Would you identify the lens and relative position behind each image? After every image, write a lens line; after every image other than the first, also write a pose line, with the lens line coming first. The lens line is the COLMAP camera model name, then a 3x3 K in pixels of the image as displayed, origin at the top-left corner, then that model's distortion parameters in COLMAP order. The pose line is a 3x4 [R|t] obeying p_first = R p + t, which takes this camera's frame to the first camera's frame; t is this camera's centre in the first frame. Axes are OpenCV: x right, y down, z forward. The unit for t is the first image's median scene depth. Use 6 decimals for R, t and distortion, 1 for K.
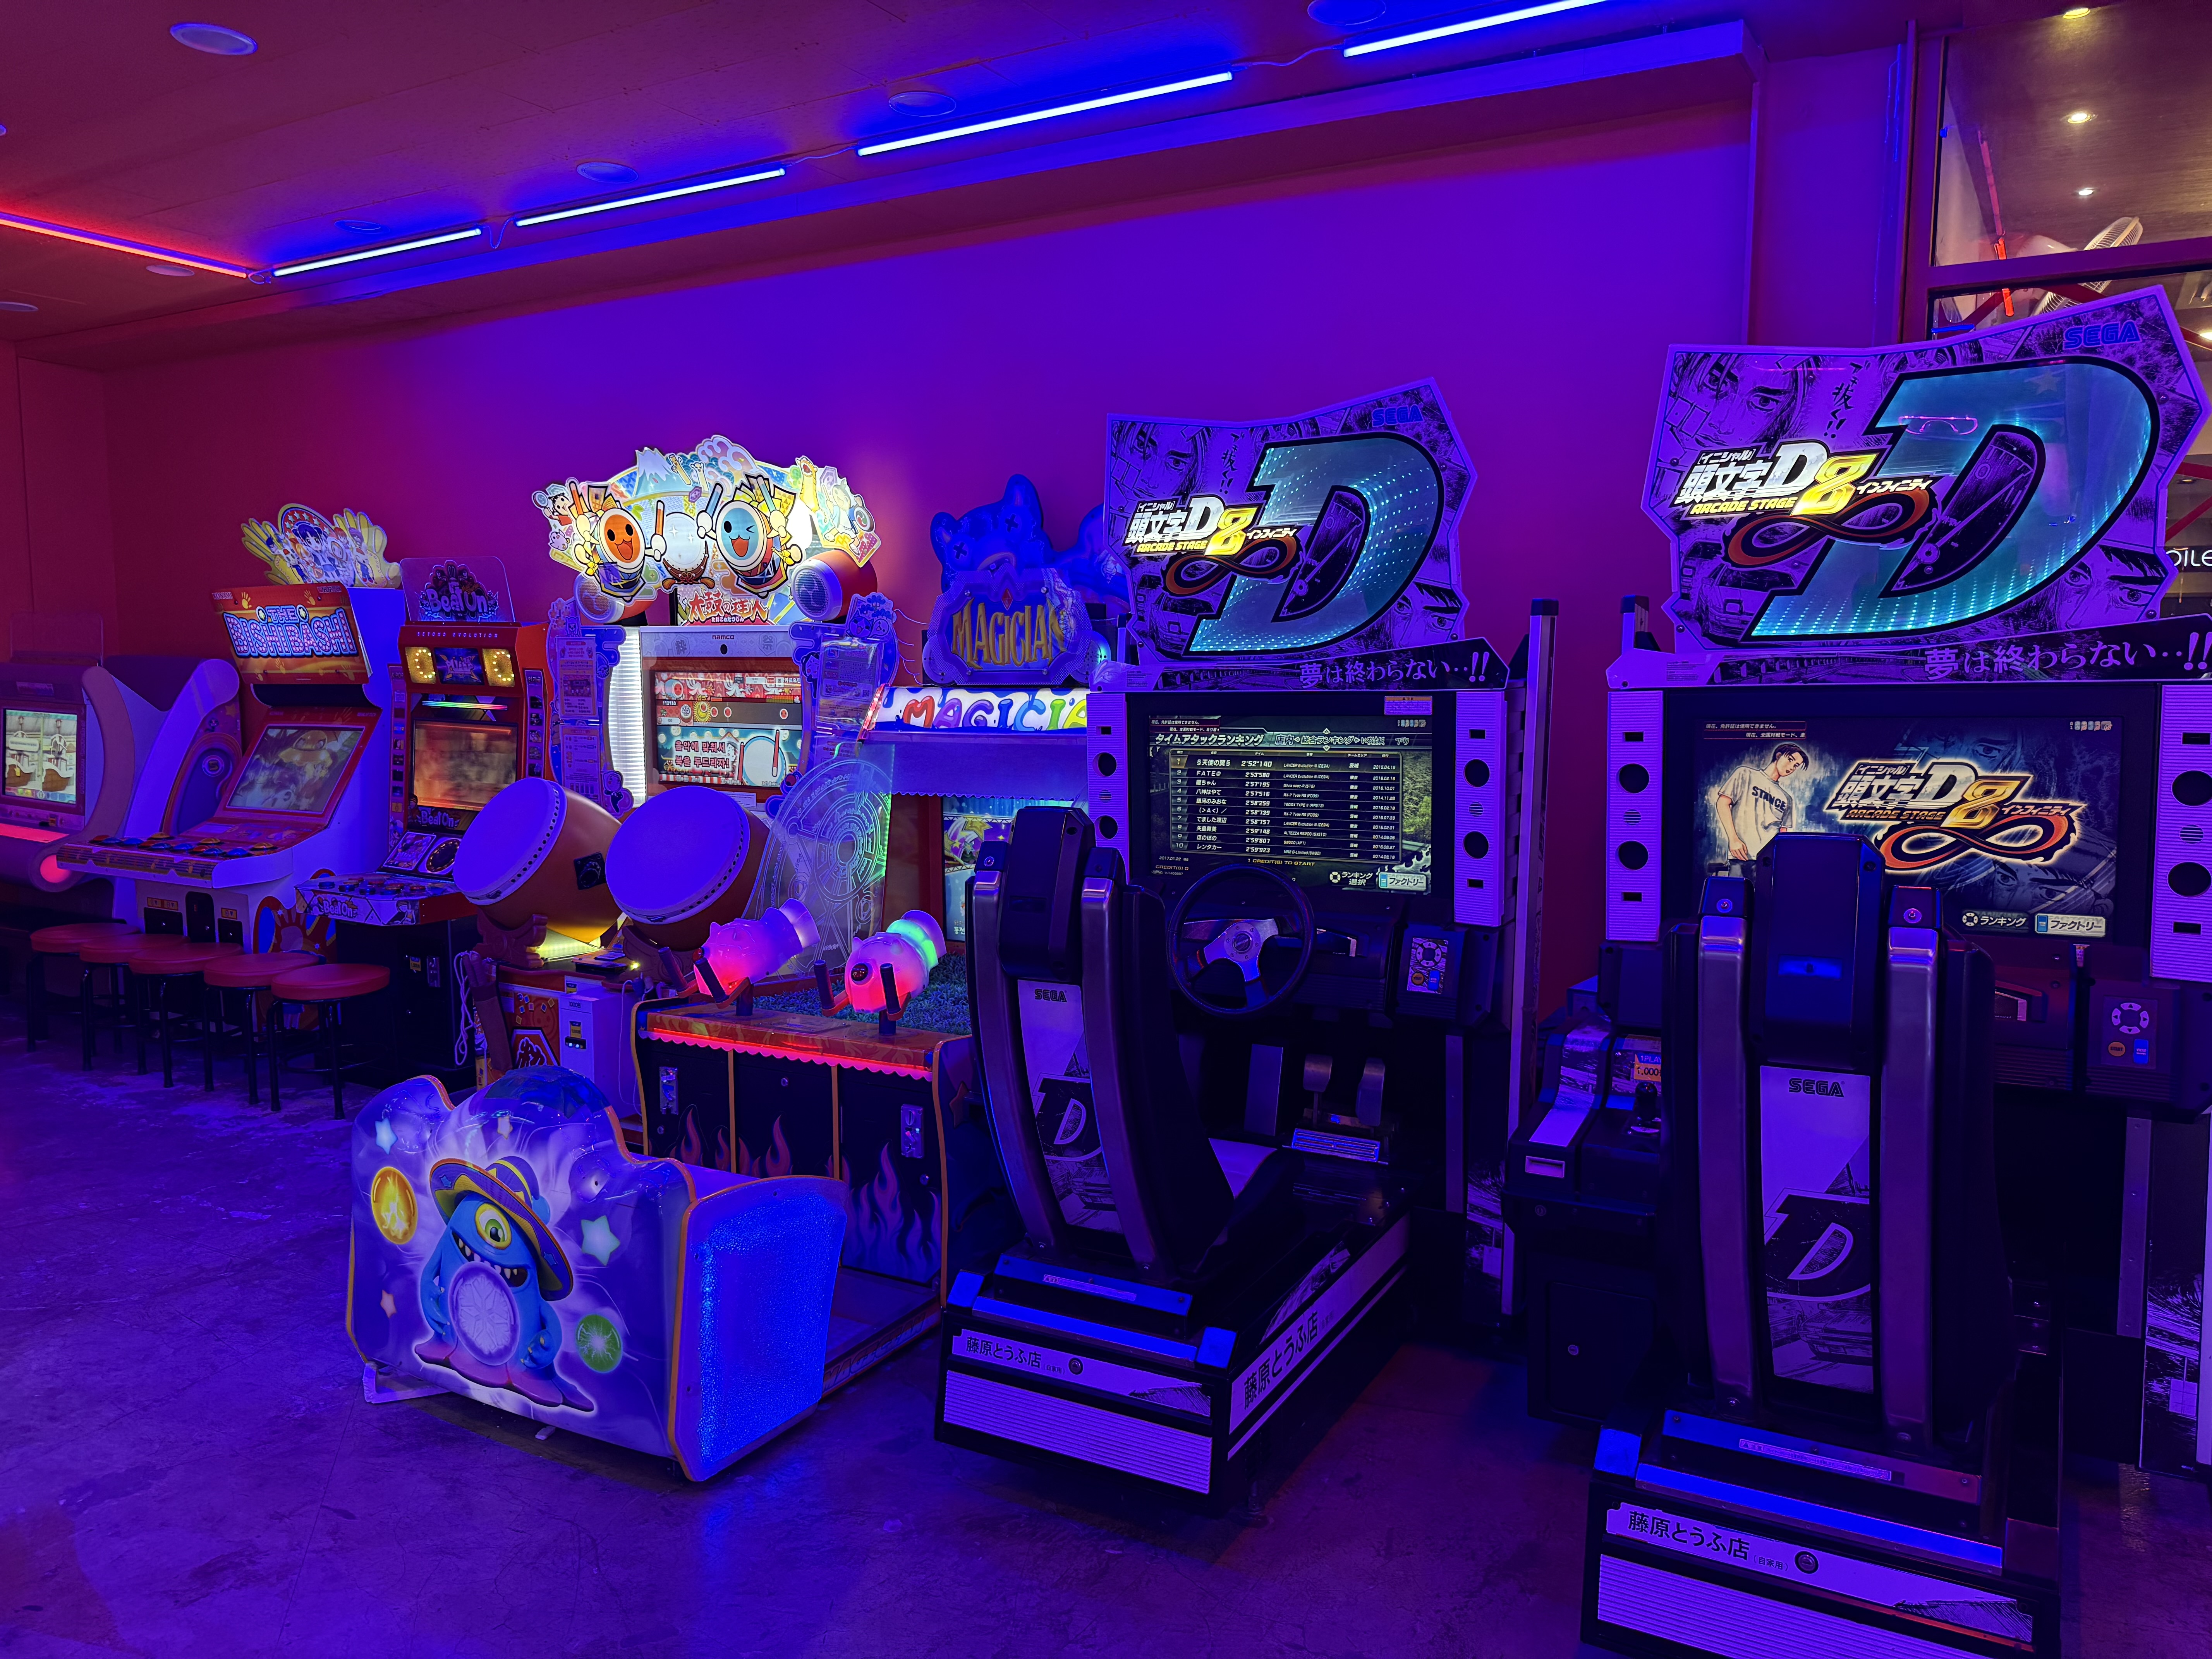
lens RADIAL K [[1592.2, 0, 1108.4], [0, 1592.2, 834.0], [0, 0, 1]] dist [0.030398, -0.011831]
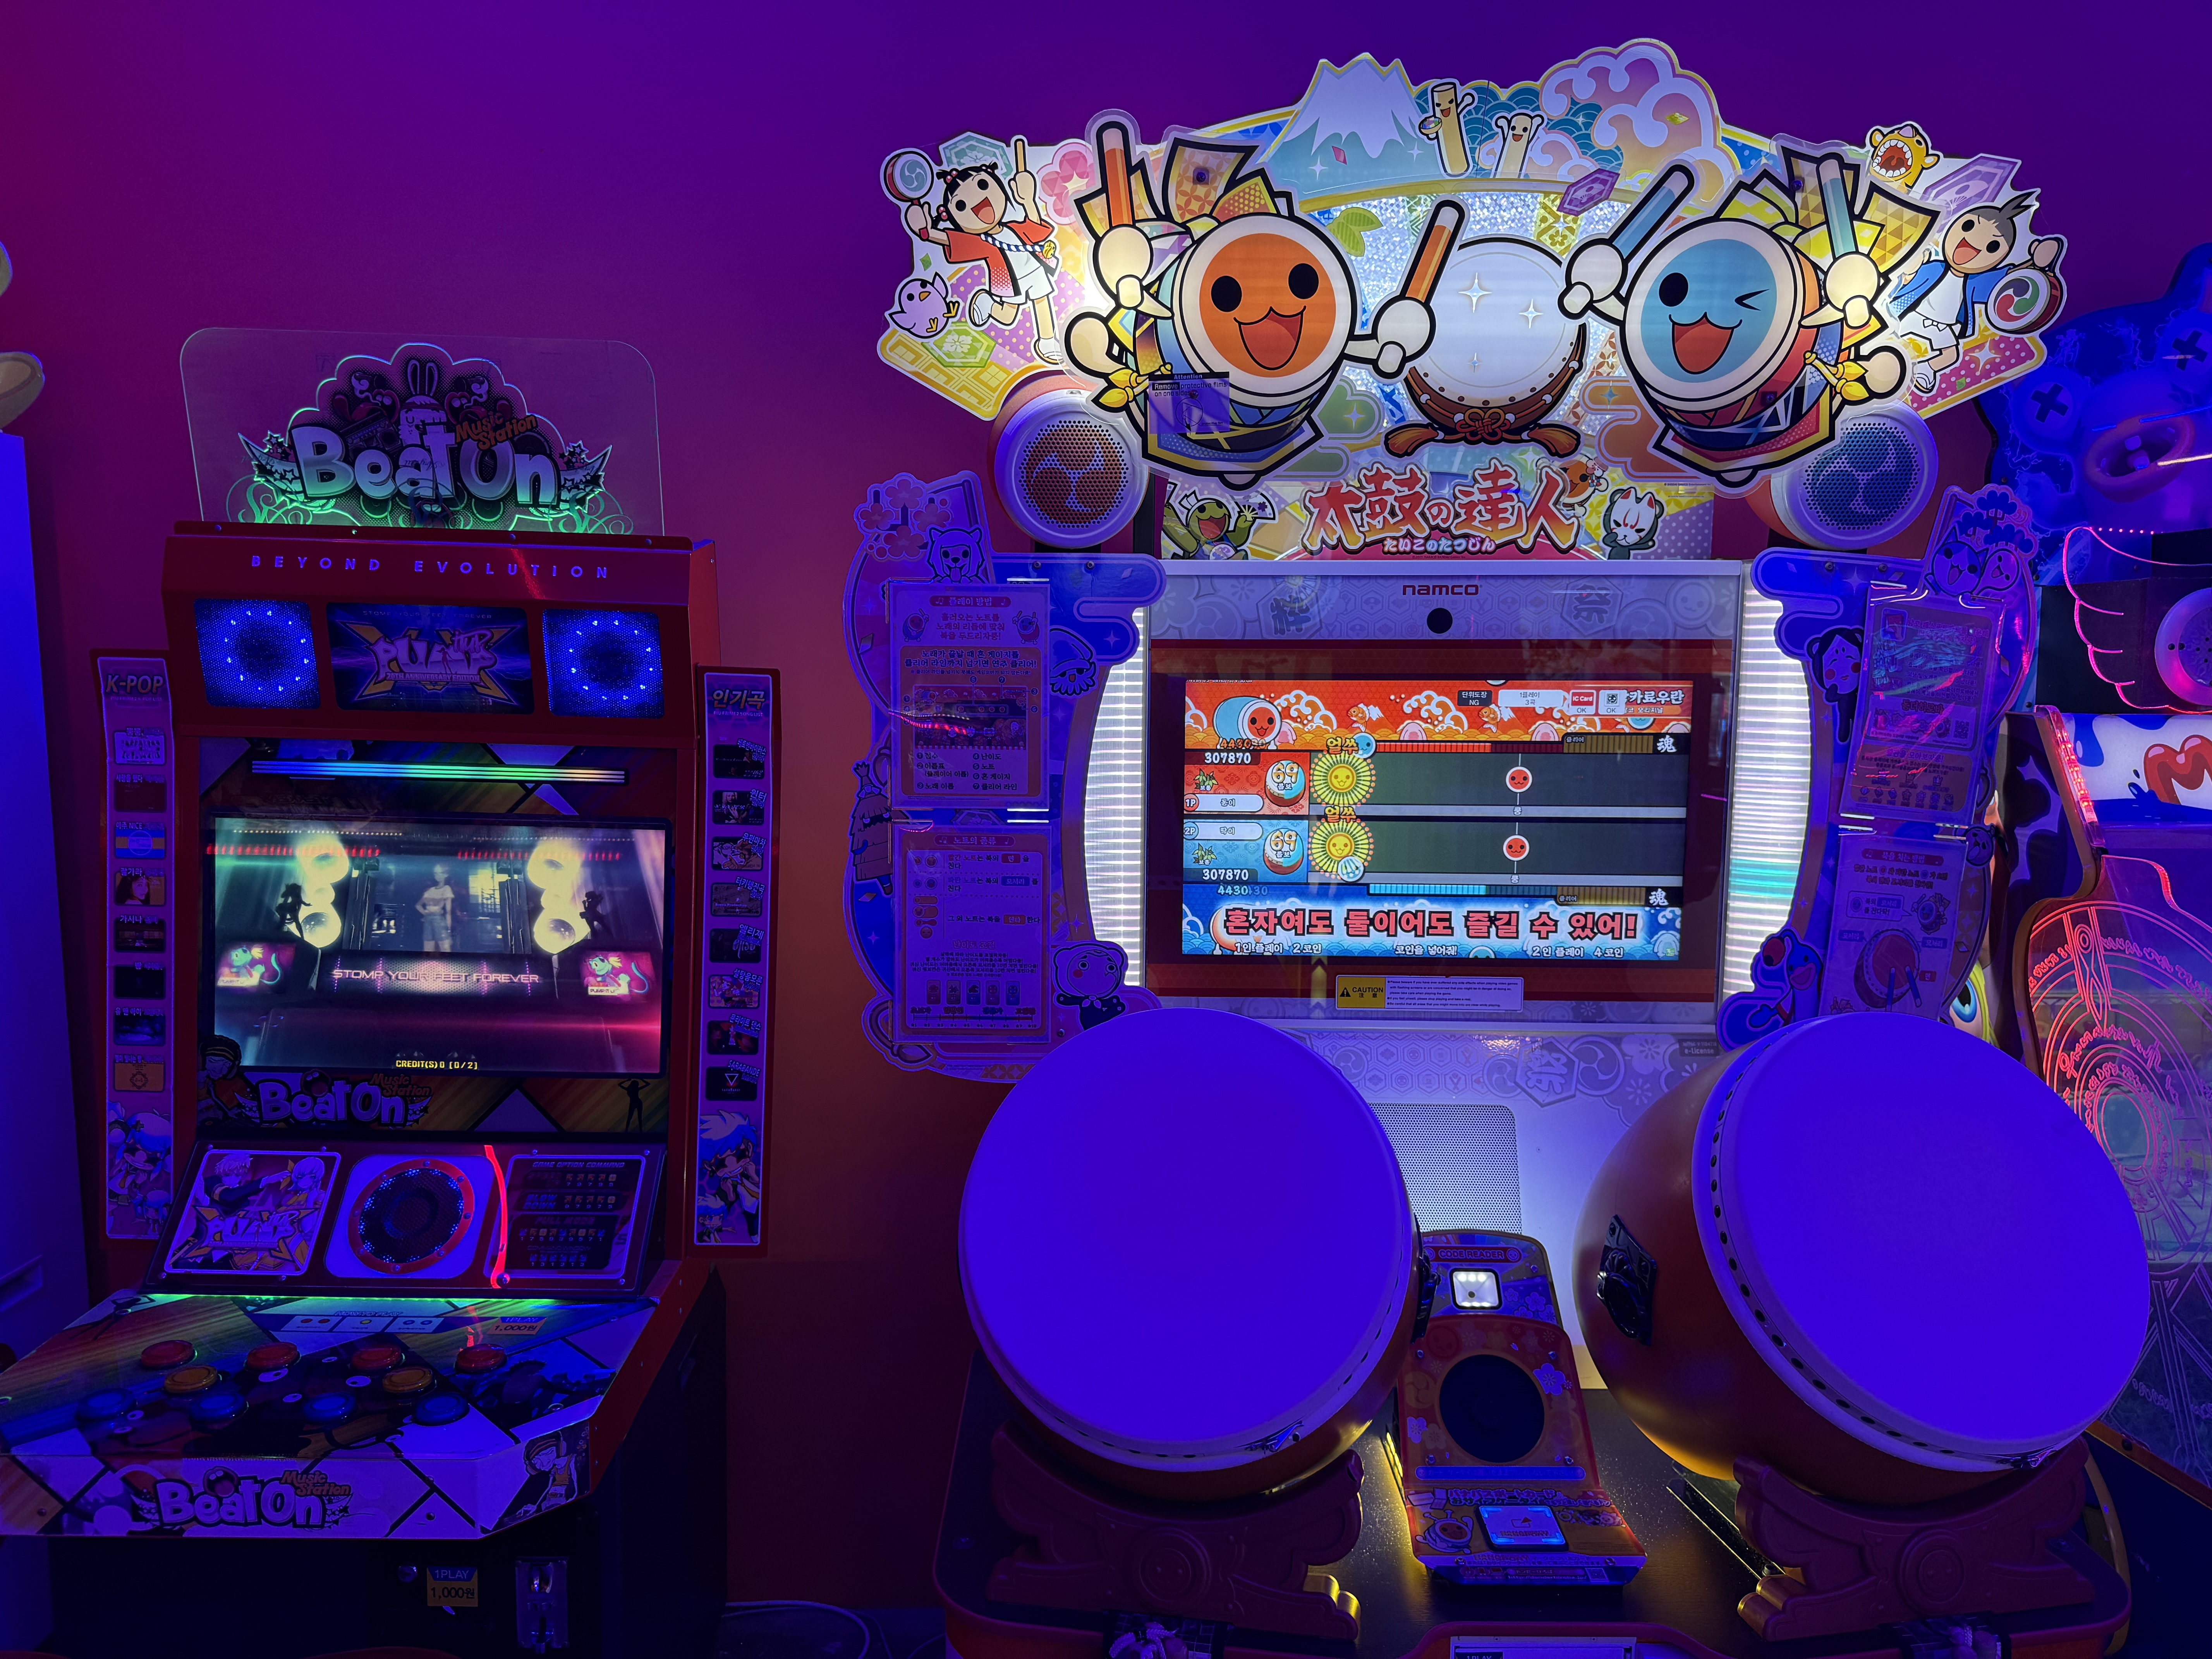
lens RADIAL K [[1592.2, 0, 1103.7], [0, 1592.2, 820.5], [0, 0, 1]] dist [0.030398, -0.011831]
pose [[0.853073, -0.045819, 0.519775, -0.531207], [0.049729, 0.998742, 0.006424, -0.074709], [-0.519416, 0.020368, 0.854279, 0.723455]]
